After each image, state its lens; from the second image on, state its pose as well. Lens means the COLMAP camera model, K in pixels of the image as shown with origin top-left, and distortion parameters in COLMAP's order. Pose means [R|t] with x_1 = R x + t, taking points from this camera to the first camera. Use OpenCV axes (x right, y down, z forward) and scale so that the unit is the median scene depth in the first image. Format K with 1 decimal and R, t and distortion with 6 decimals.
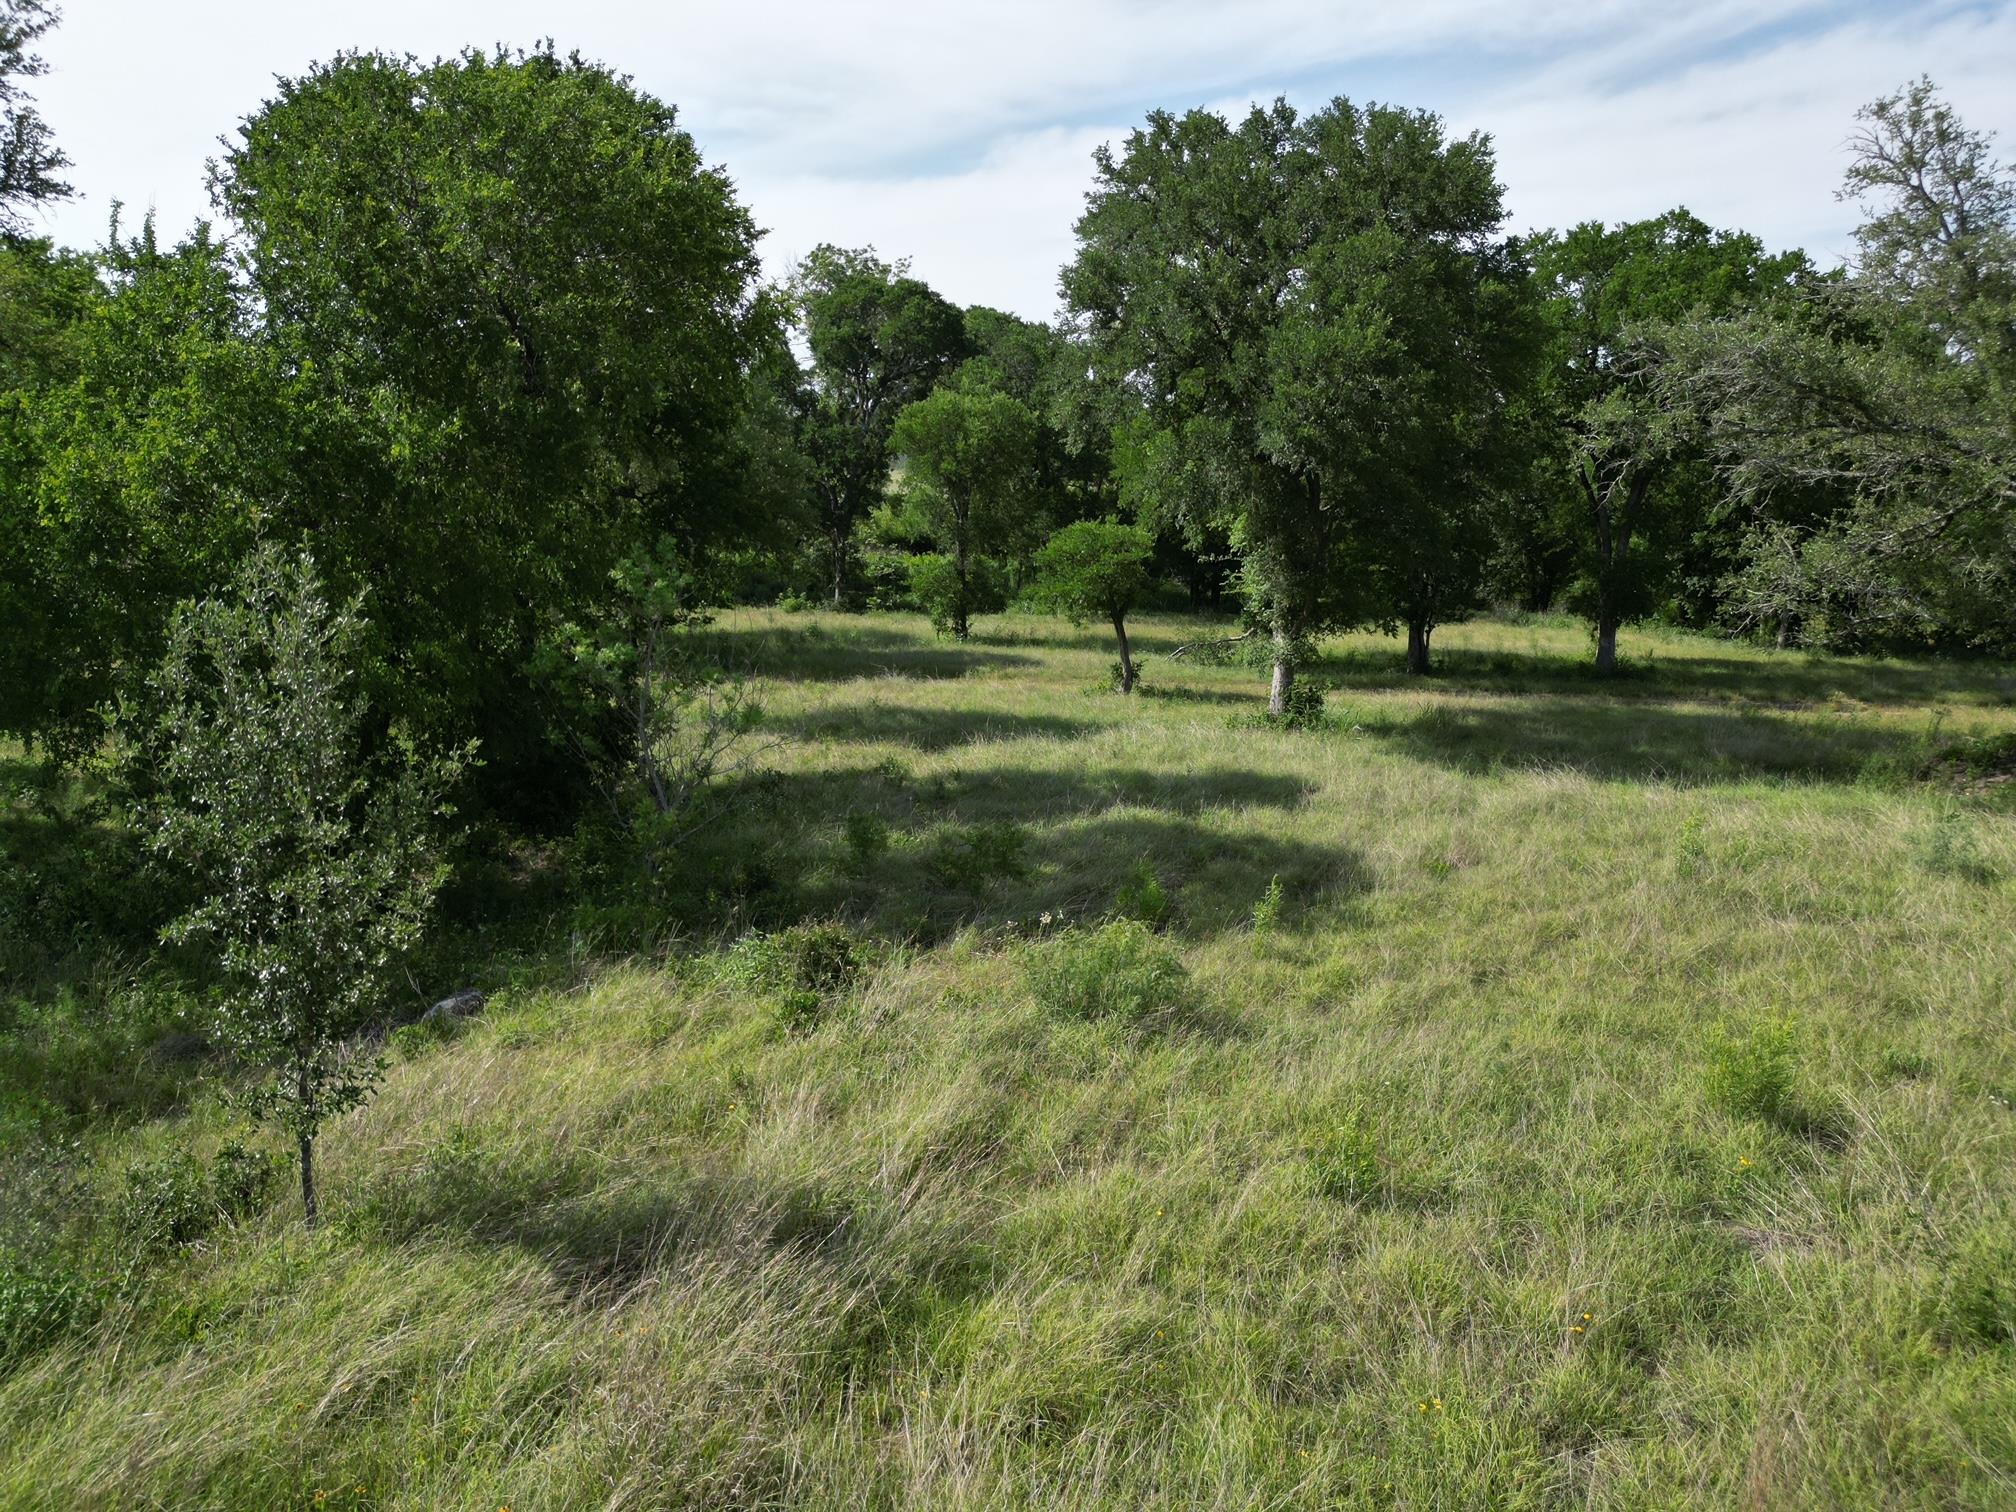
lens RADIAL K [[1415.8, 0, 976.5], [0, 1415.8, 757.2], [0, 0, 1]] dist [0.085252, -0.054987]
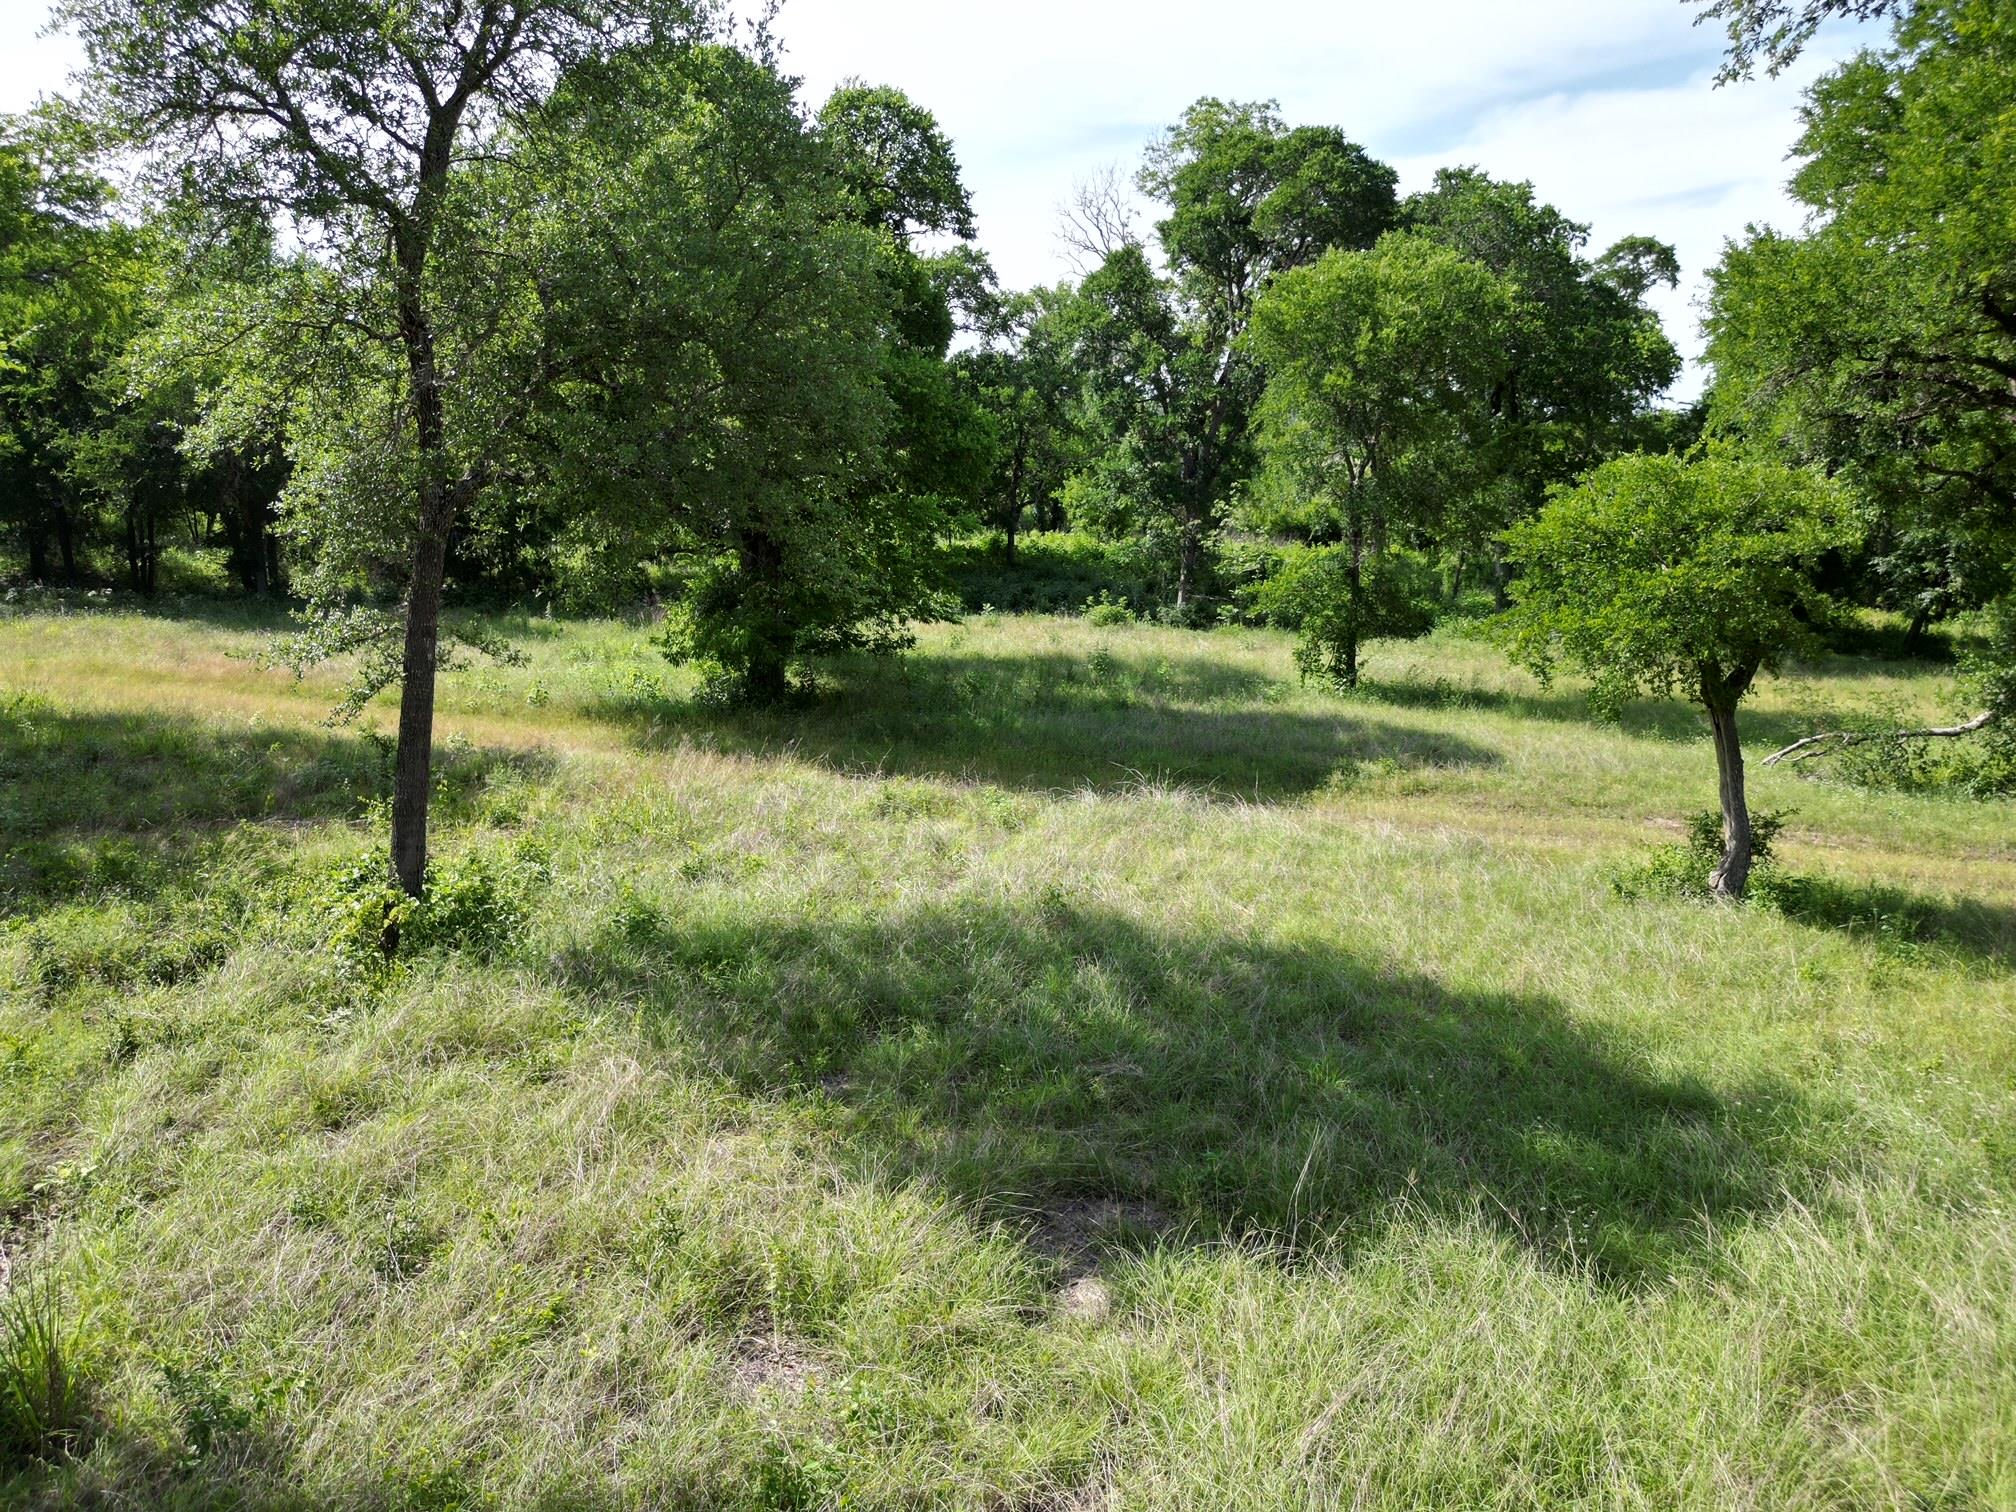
lens RADIAL K [[1398.7, 0, 1006.8], [0, 1398.7, 762.6], [0, 0, 1]] dist [0.178969, -0.345152]
pose [[0.962460, 0.060995, -0.264481, 0.010780], [-0.058401, 0.998137, 0.017665, -0.053875], [0.265065, -0.001555, 0.964229, 0.398646]]
